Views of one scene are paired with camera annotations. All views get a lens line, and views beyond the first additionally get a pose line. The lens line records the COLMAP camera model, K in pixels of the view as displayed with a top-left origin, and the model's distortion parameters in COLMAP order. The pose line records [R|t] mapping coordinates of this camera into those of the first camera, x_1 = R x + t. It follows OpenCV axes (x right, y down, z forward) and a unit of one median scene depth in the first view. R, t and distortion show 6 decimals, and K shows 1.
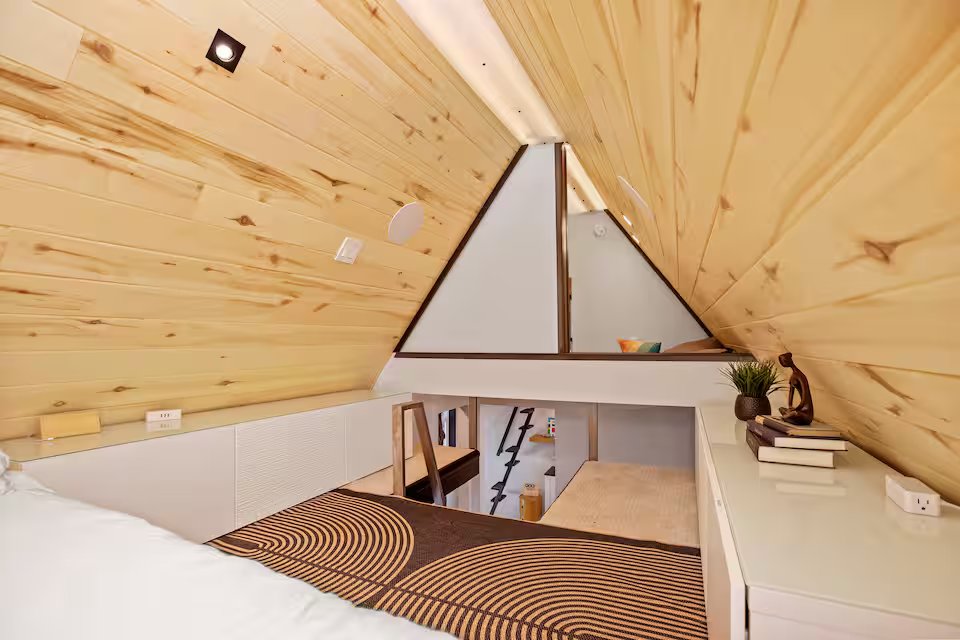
lens RADIAL K [[437.6, 0, 483.8], [0, 437.6, 310.7], [0, 0, 1]] dist [-0.001140, -0.000347]
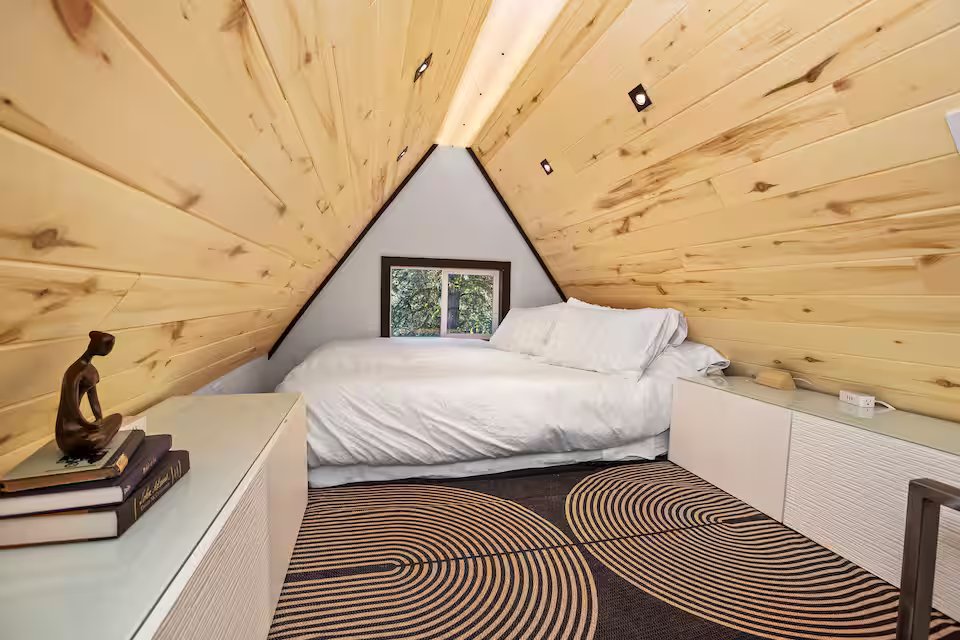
lens RADIAL K [[437.6, 0, 483.8], [0, 437.6, 310.7], [0, 0, 1]] dist [-0.001140, -0.000347]
pose [[-0.775042, -0.001807, -0.631907, 0.524770], [0.012751, 0.999748, -0.018498, 0.070794], [0.631781, -0.022394, -0.774823, 1.410612]]
